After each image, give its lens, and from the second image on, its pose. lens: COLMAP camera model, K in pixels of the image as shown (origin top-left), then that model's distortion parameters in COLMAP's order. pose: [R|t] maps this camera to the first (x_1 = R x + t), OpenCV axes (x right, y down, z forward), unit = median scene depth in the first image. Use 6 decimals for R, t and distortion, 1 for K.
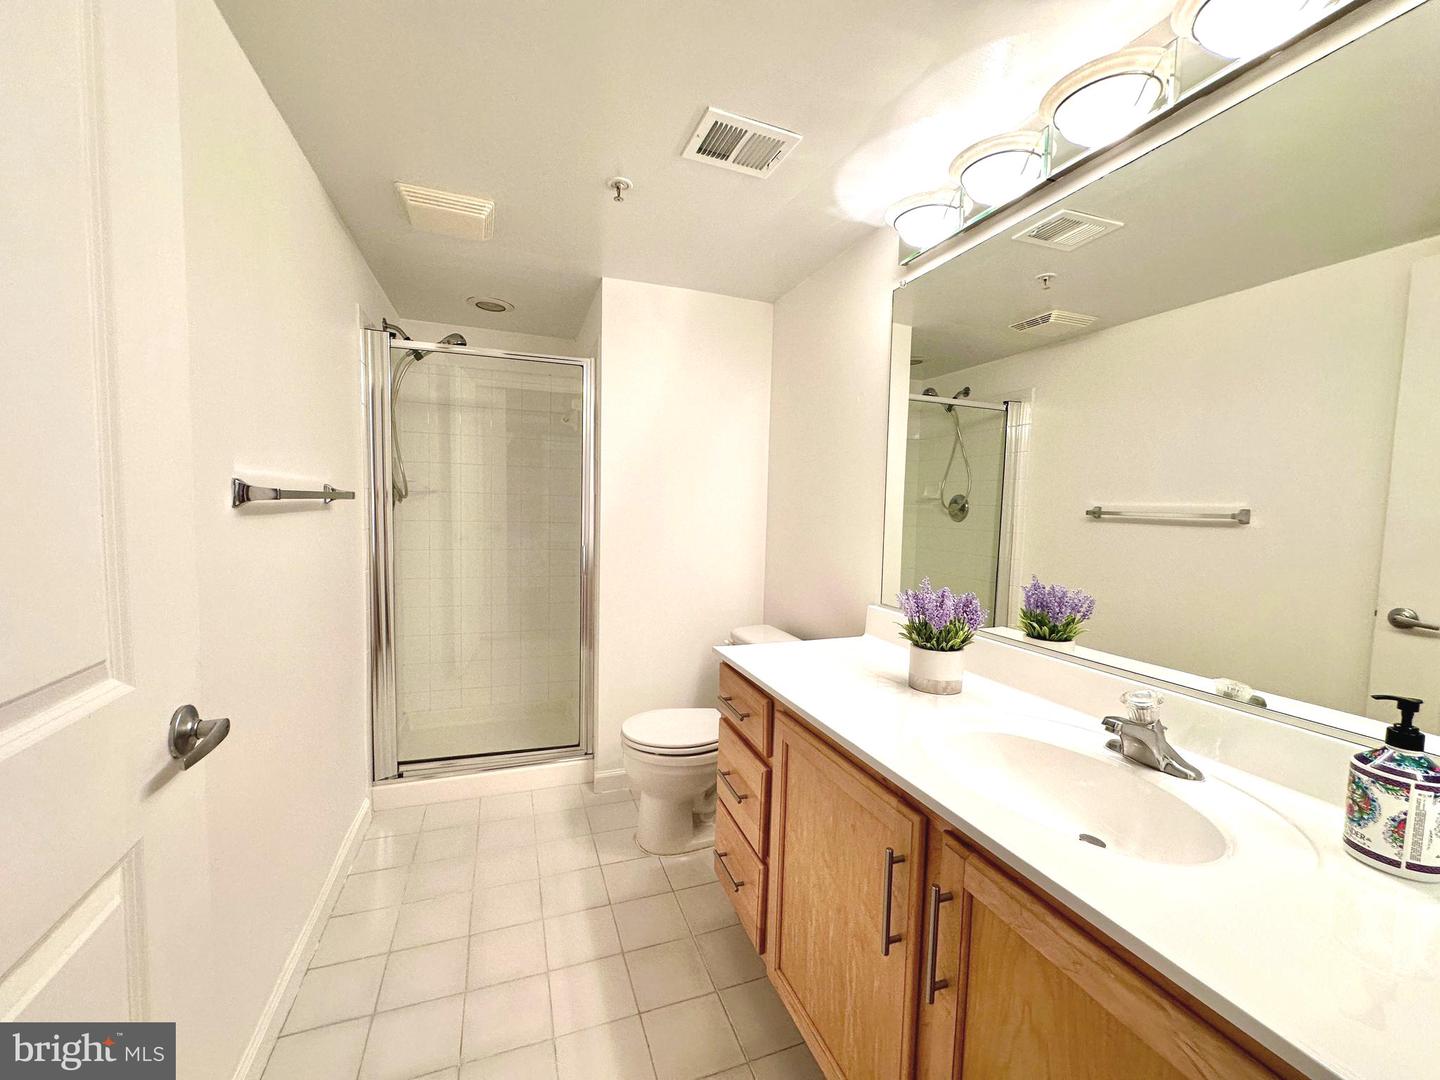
lens RADIAL K [[578.0, 0, 720.0], [0, 578.0, 540.0], [0, 0, 1]] dist [-0.000603, 0.000960]
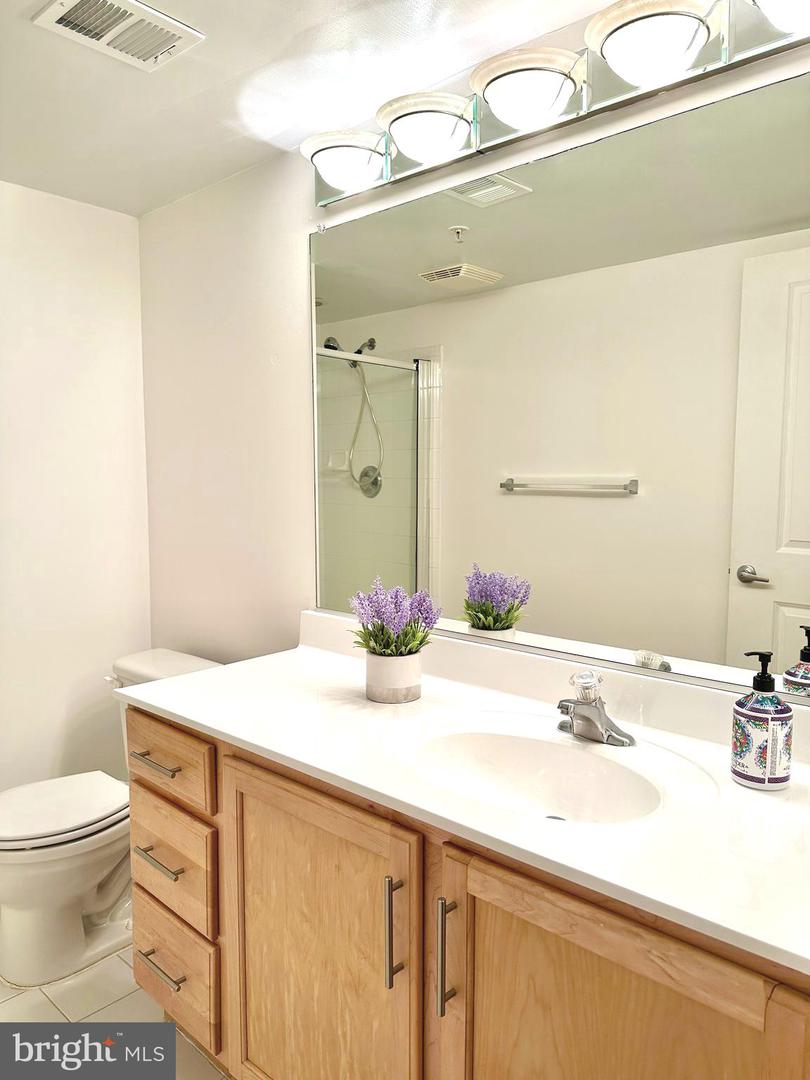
lens RADIAL K [[760.8, 0, 405.0], [0, 760.8, 540.0], [0, 0, 1]] dist [0.106755, -0.168560]
pose [[0.891902, -0.064194, 0.447650, -0.139663], [0.049172, 0.997771, 0.045112, -0.046560], [-0.449548, -0.018224, 0.893070, -0.085292]]
